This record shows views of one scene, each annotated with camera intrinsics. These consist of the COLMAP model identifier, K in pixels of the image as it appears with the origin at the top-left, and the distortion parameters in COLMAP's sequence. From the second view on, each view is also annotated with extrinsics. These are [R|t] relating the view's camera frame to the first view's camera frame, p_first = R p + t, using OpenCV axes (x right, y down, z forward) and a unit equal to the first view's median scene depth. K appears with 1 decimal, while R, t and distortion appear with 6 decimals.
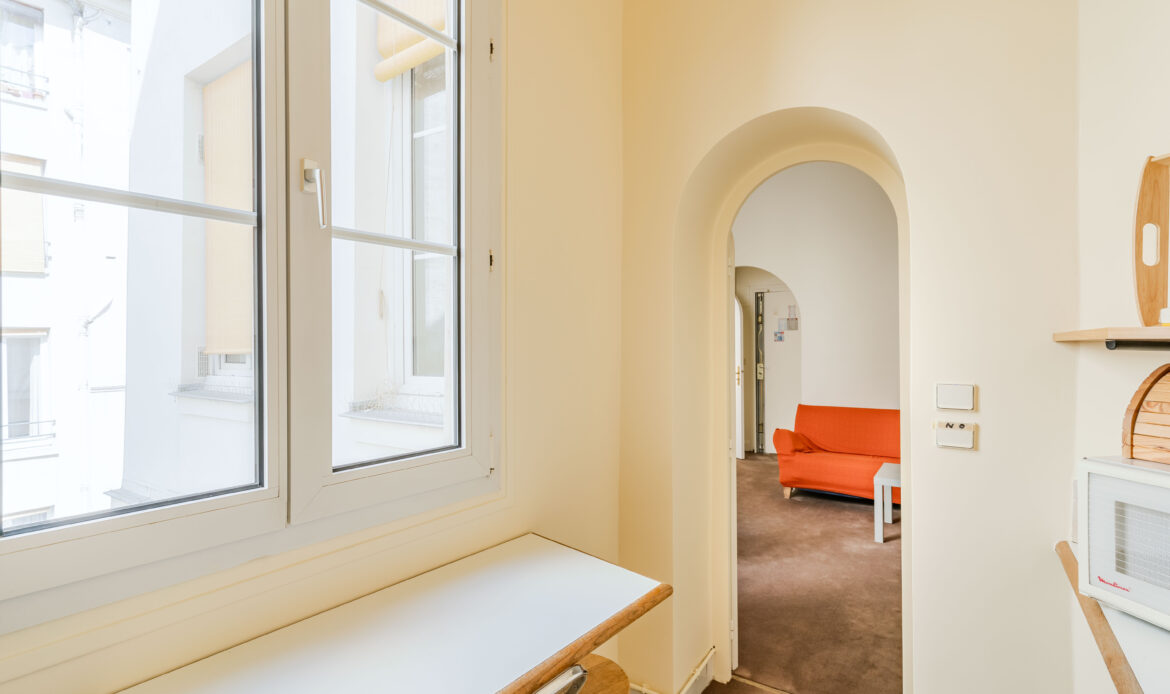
lens RADIAL K [[559.3, 0, 591.4], [0, 559.3, 348.2], [0, 0, 1]] dist [0.005451, -0.001076]
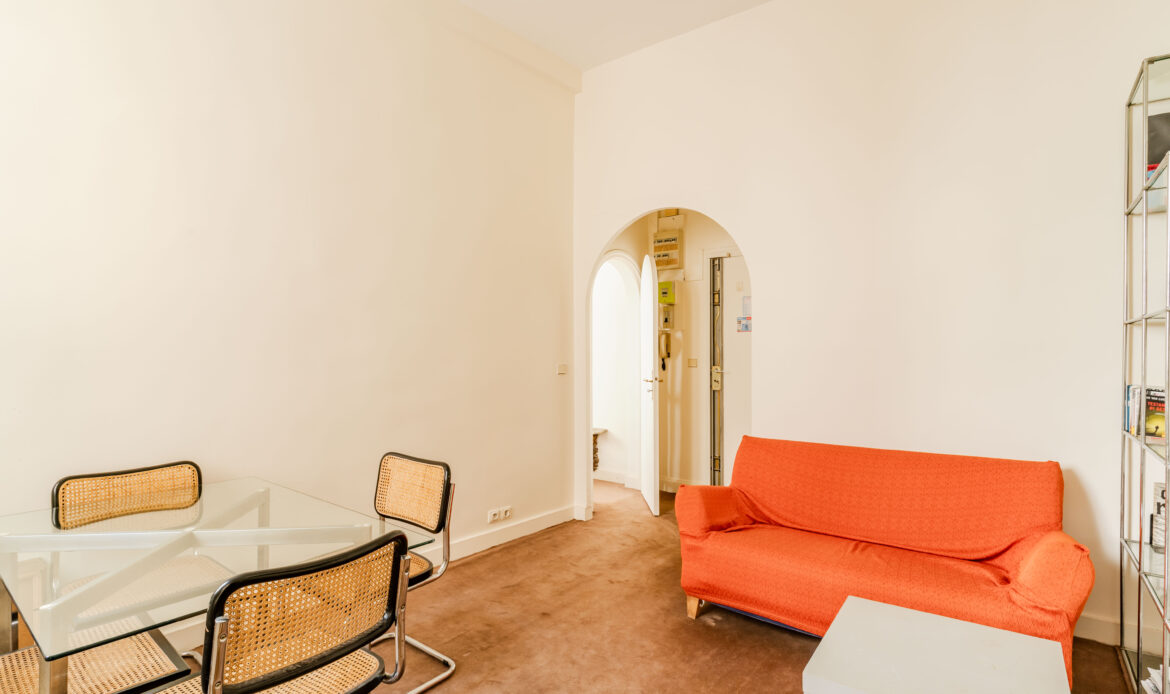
lens RADIAL K [[573.9, 0, 581.8], [0, 573.9, 347.5], [0, 0, 1]] dist [0.000369, 0.000558]
pose [[0.994170, -0.001026, -0.107819, 0.218517], [0.001015, 0.999999, -0.000157, 0.005711], [0.107819, 0.000047, 0.994170, 0.315656]]
